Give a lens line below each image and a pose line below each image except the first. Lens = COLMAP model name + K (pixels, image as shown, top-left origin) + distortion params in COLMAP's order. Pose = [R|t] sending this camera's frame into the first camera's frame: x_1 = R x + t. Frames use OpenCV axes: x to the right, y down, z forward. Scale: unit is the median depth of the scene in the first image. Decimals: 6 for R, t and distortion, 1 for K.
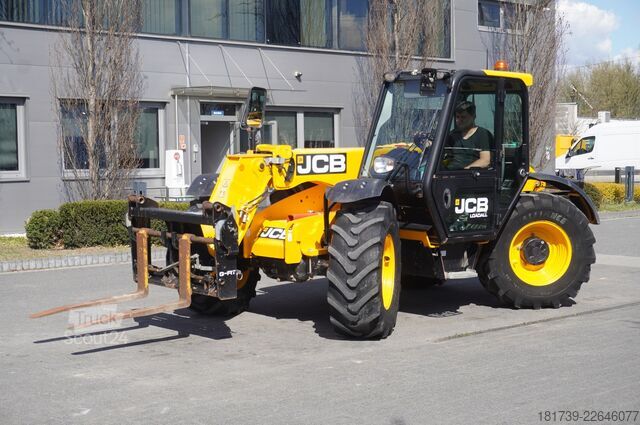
lens RADIAL K [[1038.9, 0, 321.8], [0, 1038.9, 215.6], [0, 0, 1]] dist [0.103634, 0.000000]
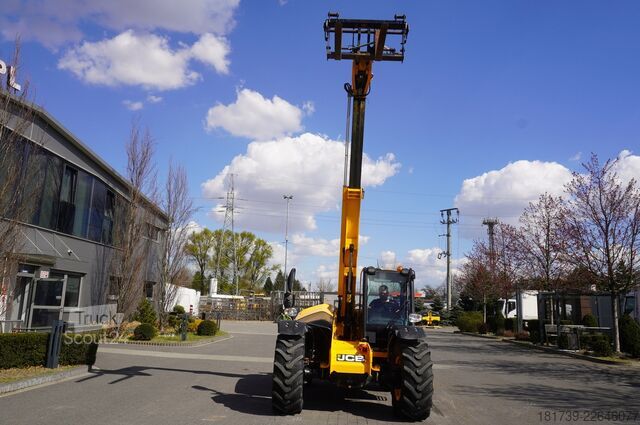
lens RADIAL K [[480.4, 0, 316.1], [0, 480.4, 214.3], [0, 0, 1]] dist [-0.010695, -0.000072]
pose [[0.721278, 0.162195, 0.673388, -0.365088], [0.005209, 0.970899, -0.239434, -0.012479], [-0.692626, 0.176206, 0.699443, 0.261274]]
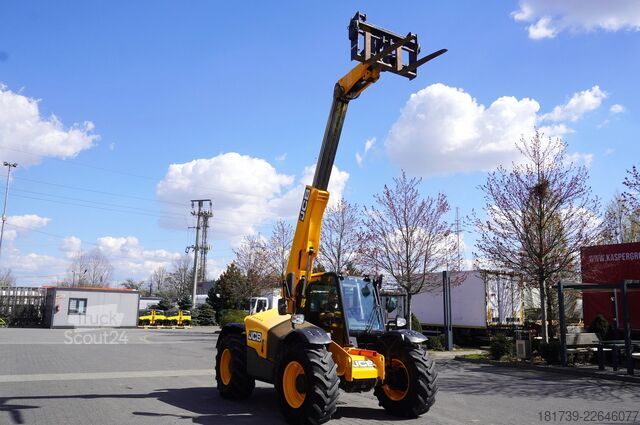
lens RADIAL K [[530.9, 0, 317.4], [0, 530.9, 213.0], [0, 0, 1]] dist [-0.026709, 0.007743]
pose [[0.222609, 0.191651, 0.955885, -0.530870], [0.039608, 0.977900, -0.205289, -0.027040], [-0.974103, 0.083560, 0.210098, 0.496953]]
